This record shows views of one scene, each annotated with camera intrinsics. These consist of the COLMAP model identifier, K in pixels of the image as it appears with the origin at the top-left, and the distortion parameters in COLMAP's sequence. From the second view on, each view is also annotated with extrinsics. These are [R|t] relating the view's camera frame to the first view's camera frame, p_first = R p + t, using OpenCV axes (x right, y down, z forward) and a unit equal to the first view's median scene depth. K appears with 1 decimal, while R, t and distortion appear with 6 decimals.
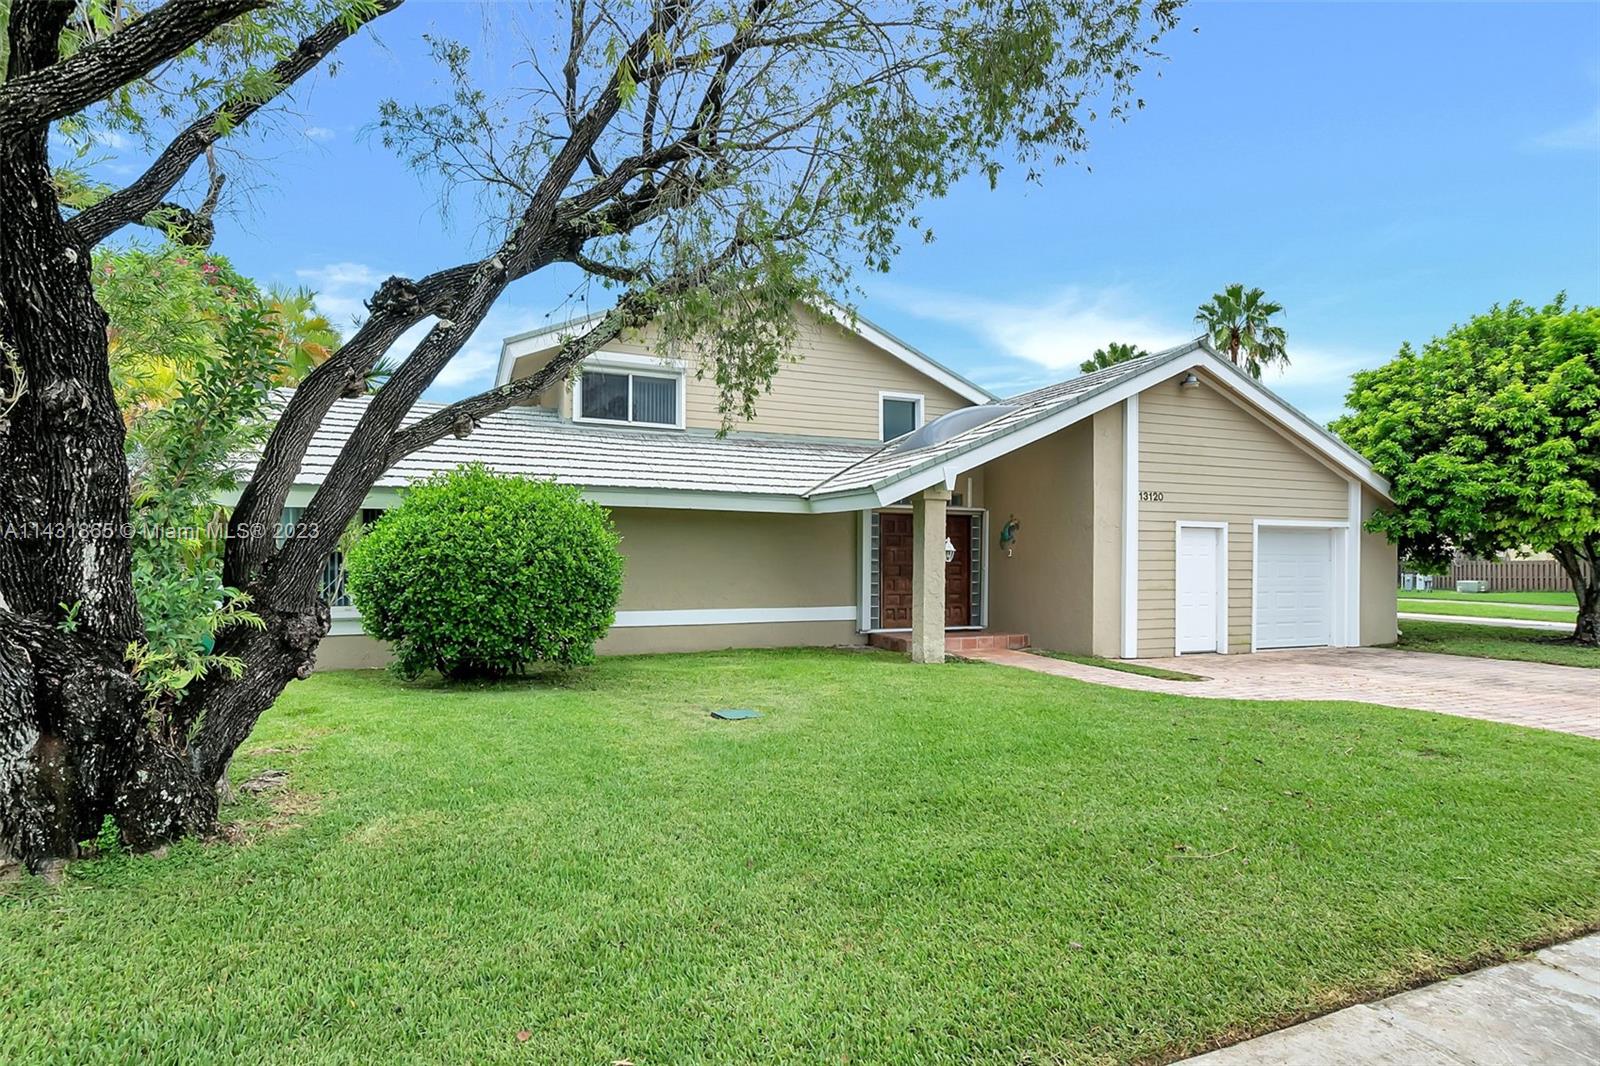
lens RADIAL K [[722.4, 0, 791.0], [0, 722.4, 578.9], [0, 0, 1]] dist [0.001580, 0.000259]
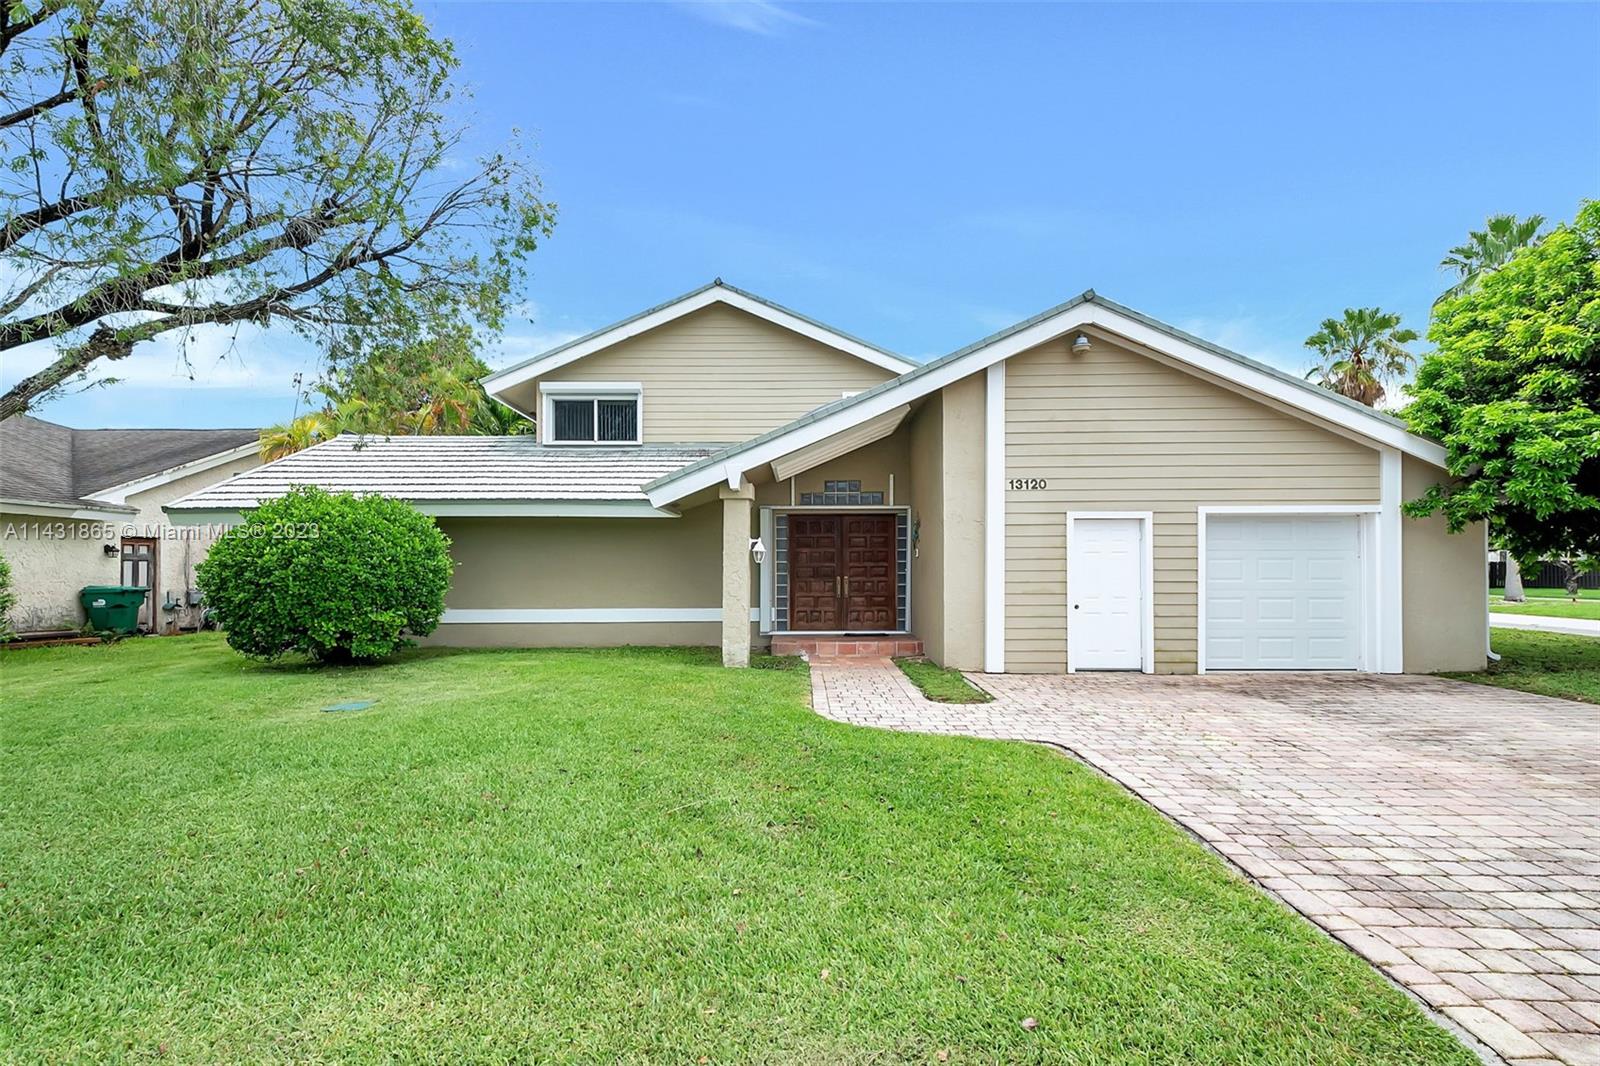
lens RADIAL K [[654.5, 0, 802.5], [0, 654.5, 568.8], [0, 0, 1]] dist [0.026837, -0.009857]
pose [[0.940374, -0.006834, -0.340074, 0.477244], [-0.000096, 0.999793, -0.020358, 0.001333], [0.340142, 0.019176, 0.940178, 0.170030]]
